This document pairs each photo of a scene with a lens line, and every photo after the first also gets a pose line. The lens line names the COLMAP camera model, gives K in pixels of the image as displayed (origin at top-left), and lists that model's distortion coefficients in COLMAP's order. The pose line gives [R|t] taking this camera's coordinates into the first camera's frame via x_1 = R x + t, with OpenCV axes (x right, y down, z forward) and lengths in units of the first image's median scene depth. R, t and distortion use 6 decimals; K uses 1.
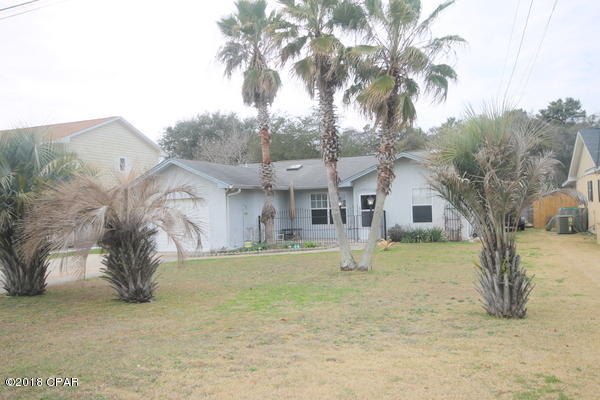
lens RADIAL K [[497.5, 0, 300.2], [0, 497.5, 199.2], [0, 0, 1]] dist [0.017905, 0.008646]
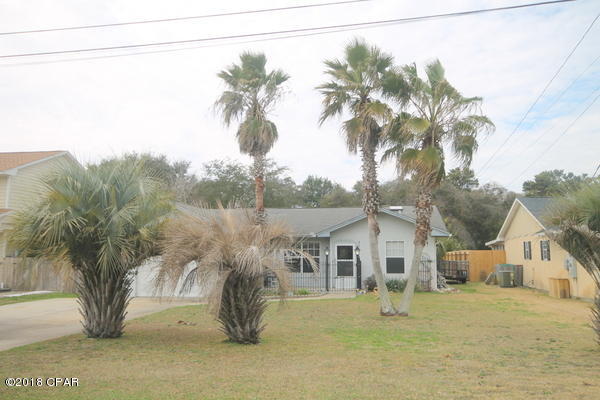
lens RADIAL K [[497.5, 0, 300.1], [0, 497.5, 200.7], [0, 0, 1]] dist [0.017905, 0.008646]
pose [[0.972744, 0.061813, 0.223491, -0.214931], [-0.039896, 0.994057, -0.101289, 0.008217], [-0.228424, 0.089612, 0.969429, -0.010821]]
